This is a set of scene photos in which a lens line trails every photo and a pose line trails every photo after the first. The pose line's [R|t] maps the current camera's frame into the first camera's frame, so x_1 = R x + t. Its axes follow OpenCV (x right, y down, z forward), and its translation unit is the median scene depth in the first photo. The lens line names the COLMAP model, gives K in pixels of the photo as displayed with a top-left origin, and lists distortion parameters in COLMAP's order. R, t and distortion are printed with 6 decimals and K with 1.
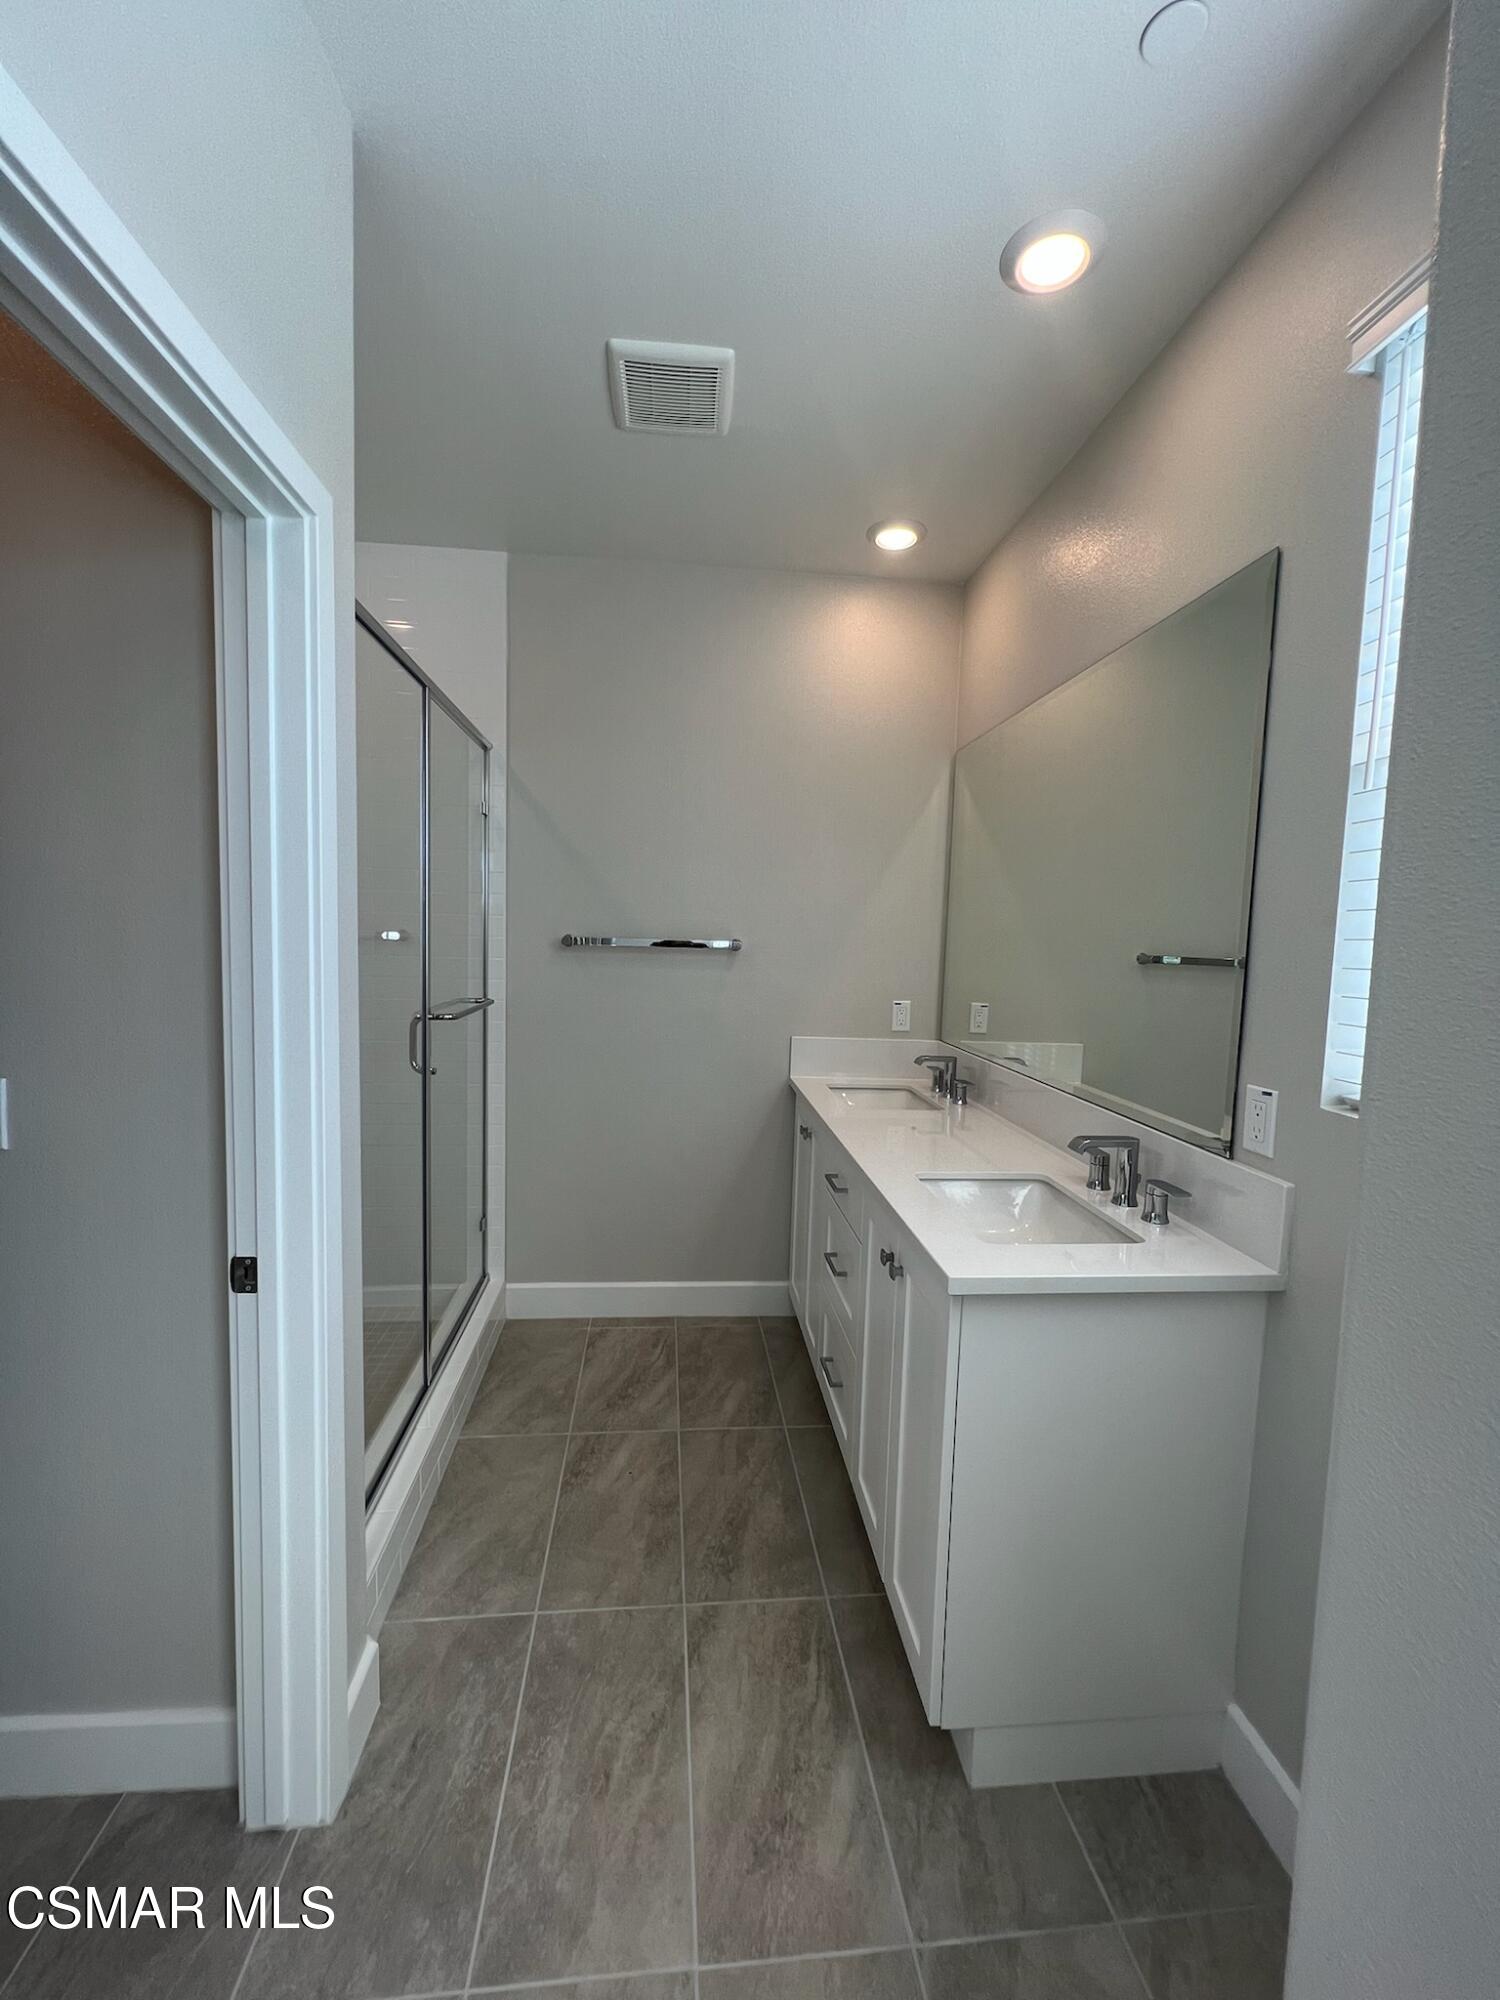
lens RADIAL K [[799.6, 0, 749.3], [0, 799.6, 1001.1], [0, 0, 1]] dist [0.004642, -0.000607]
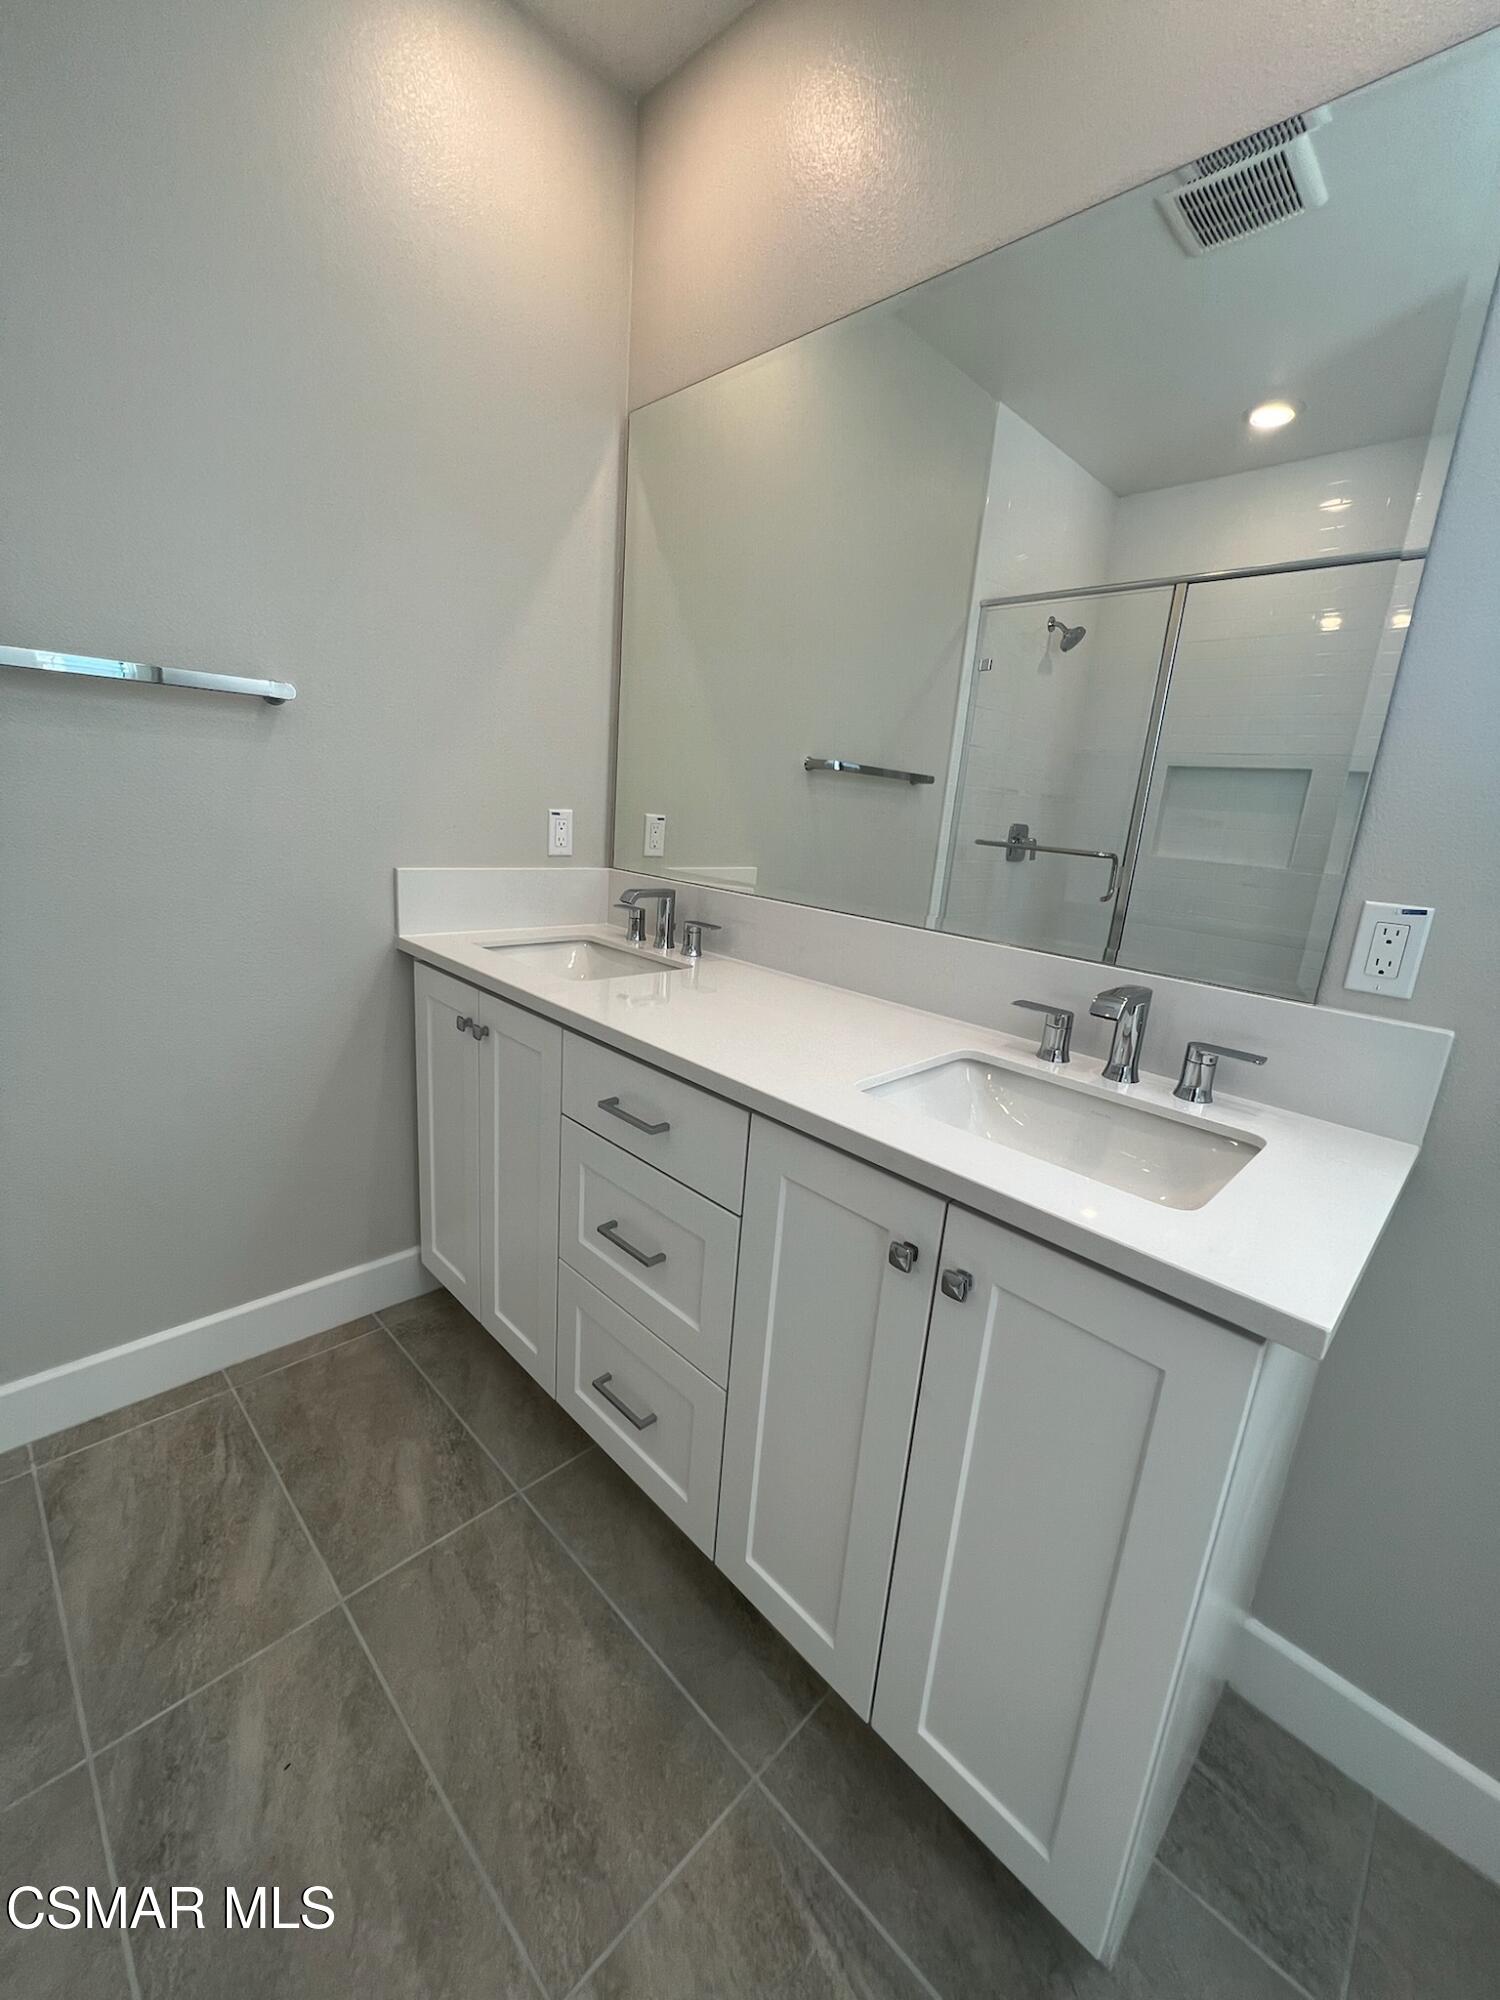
lens RADIAL K [[799.6, 0, 741.9], [0, 799.6, 992.4], [0, 0, 1]] dist [0.004642, -0.000607]
pose [[0.772952, -0.127692, 0.621482, -0.153754], [0.004021, 0.980504, 0.196457, 0.022392], [-0.634452, -0.149353, 0.758396, 0.445612]]
